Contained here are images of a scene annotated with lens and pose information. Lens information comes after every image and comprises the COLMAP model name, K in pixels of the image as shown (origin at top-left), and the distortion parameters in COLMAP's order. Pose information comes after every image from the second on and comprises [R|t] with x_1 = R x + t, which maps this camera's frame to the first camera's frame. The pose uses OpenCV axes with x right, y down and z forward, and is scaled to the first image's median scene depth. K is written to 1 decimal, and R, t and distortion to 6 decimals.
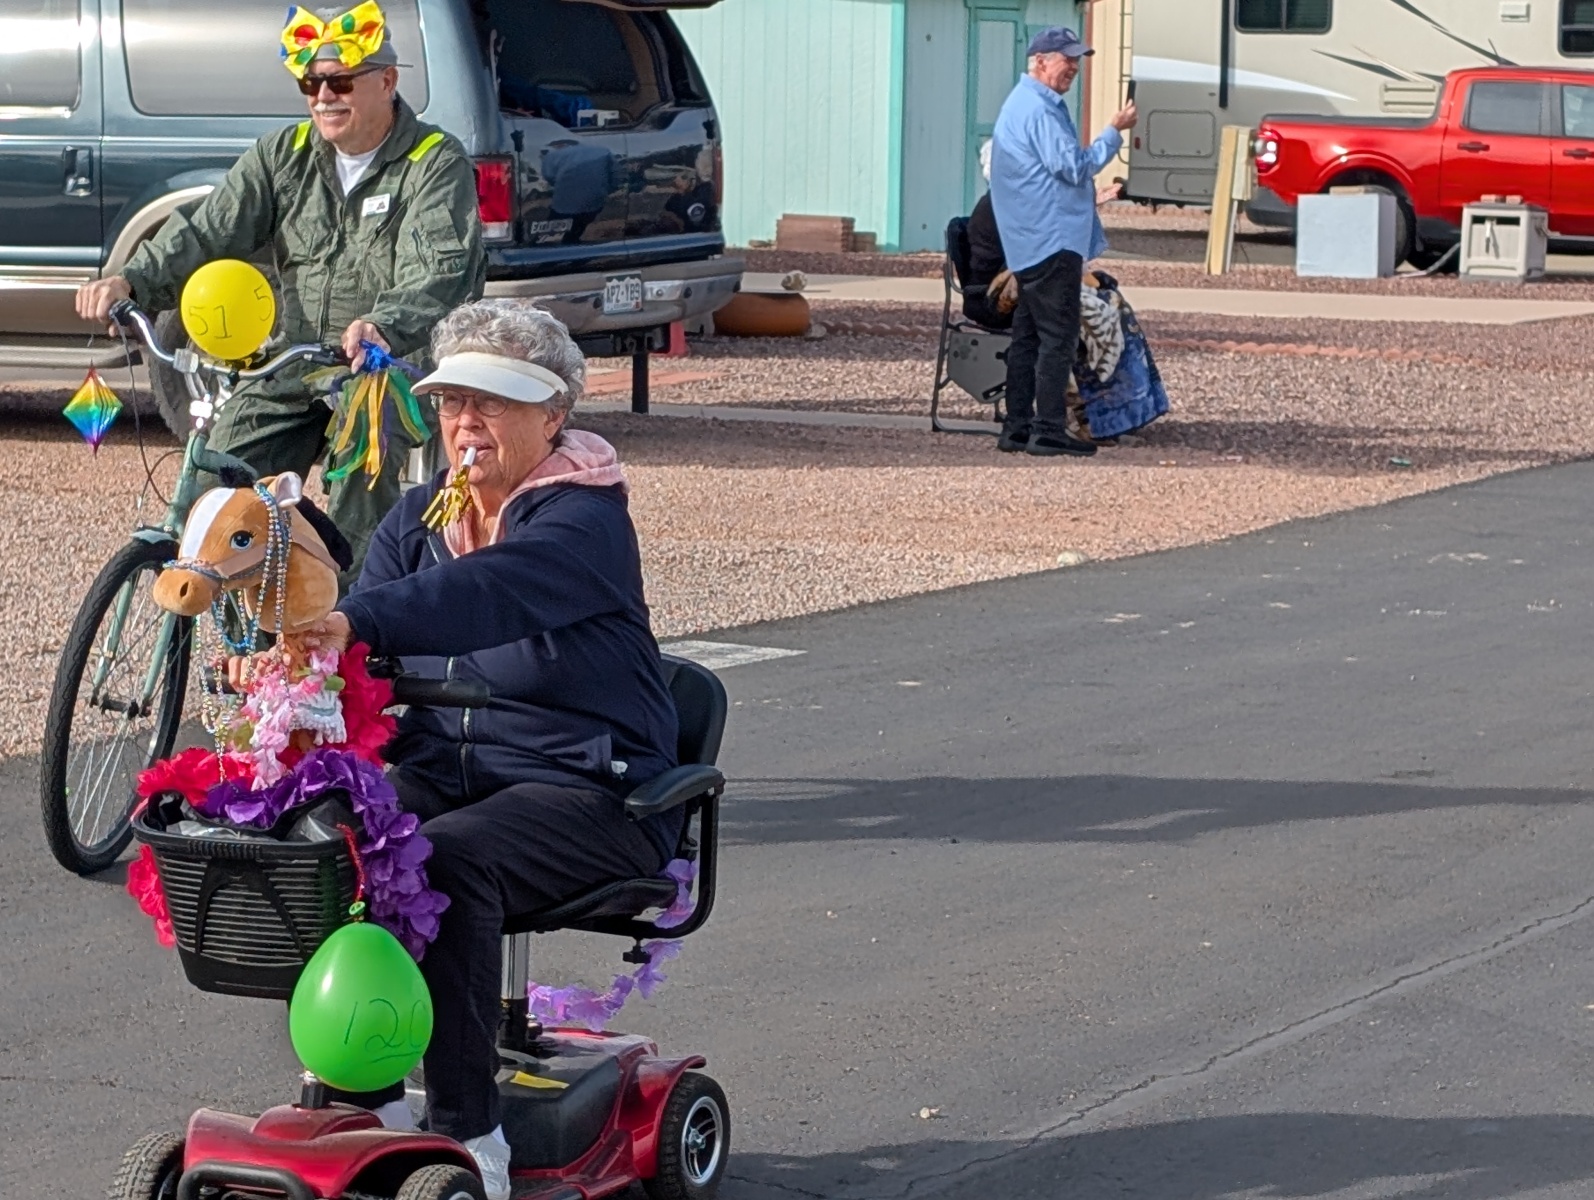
lens RADIAL K [[2620.9, 0, 789.5], [0, 2620.9, 609.0], [0, 0, 1]] dist [0.083590, 0.000000]
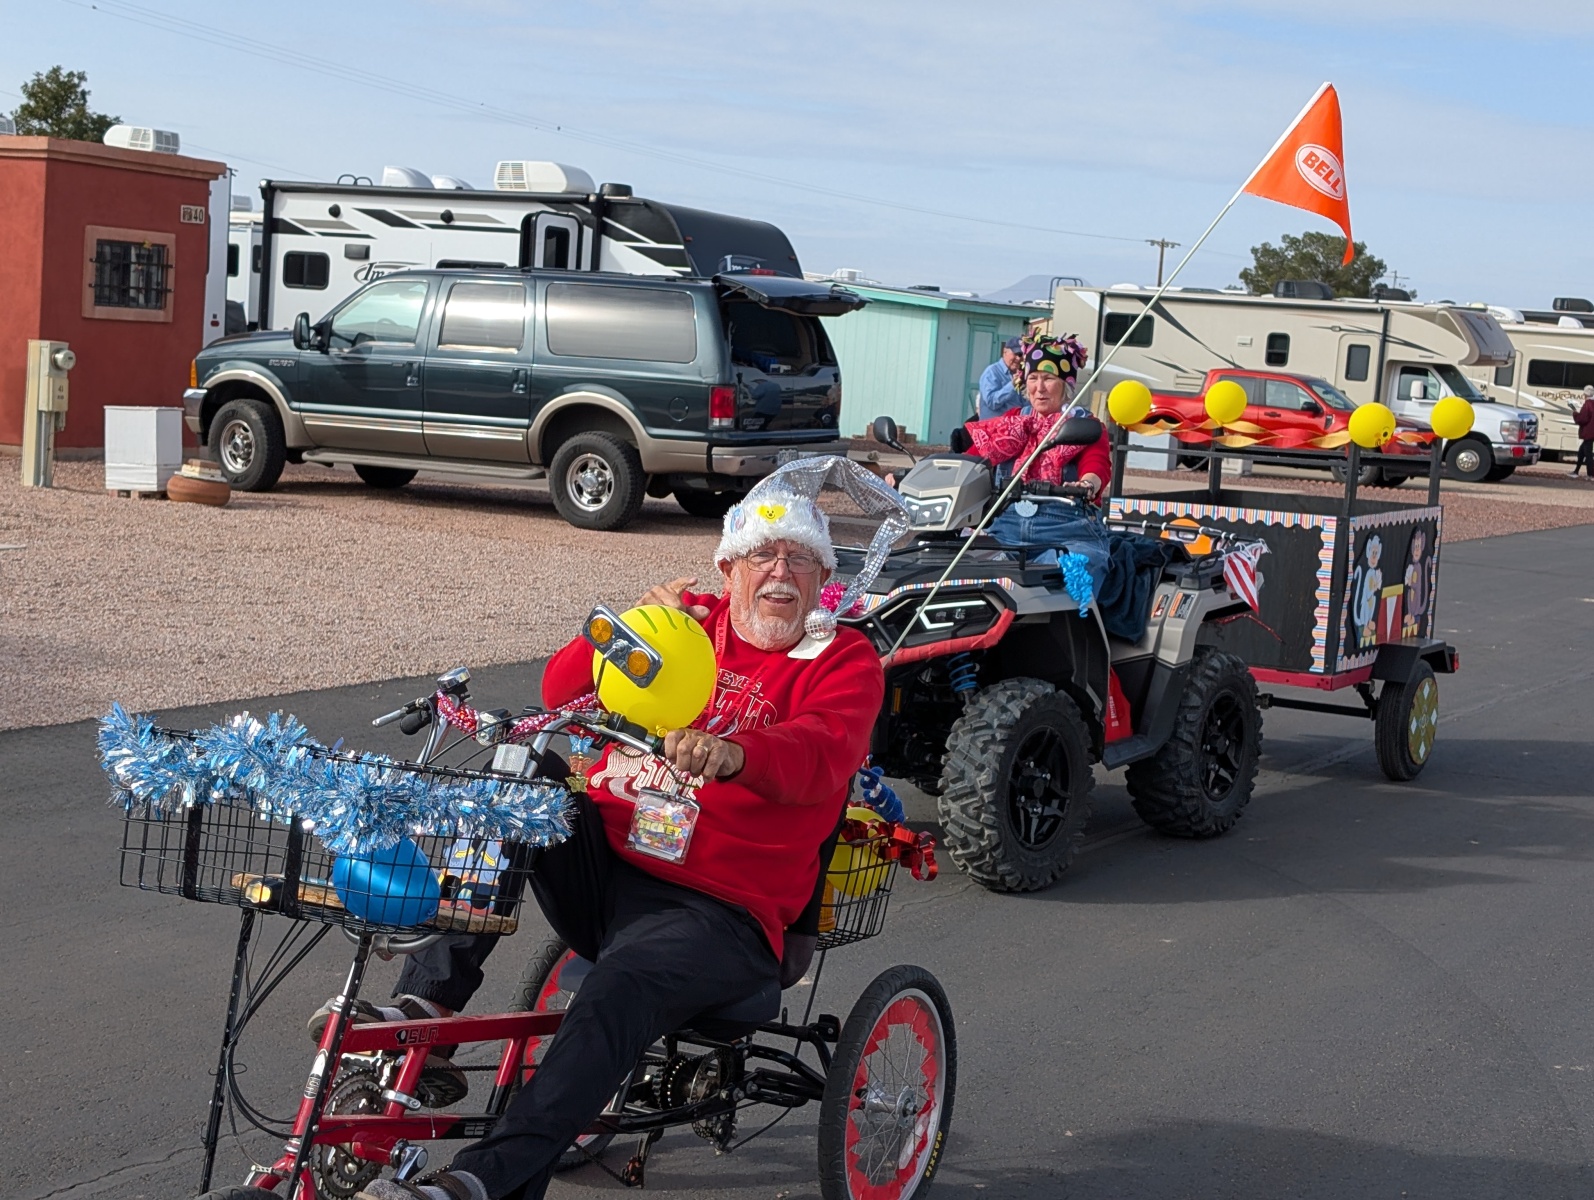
lens RADIAL K [[2620.9, 0, 759.2], [0, 2620.9, 673.7], [0, 0, 1]] dist [0.083590, 0.000000]
pose [[0.995063, 0.064352, -0.075559, 0.076424], [-0.068380, 0.996304, -0.051990, 0.148672], [0.071934, 0.056900, 0.995785, -0.971165]]
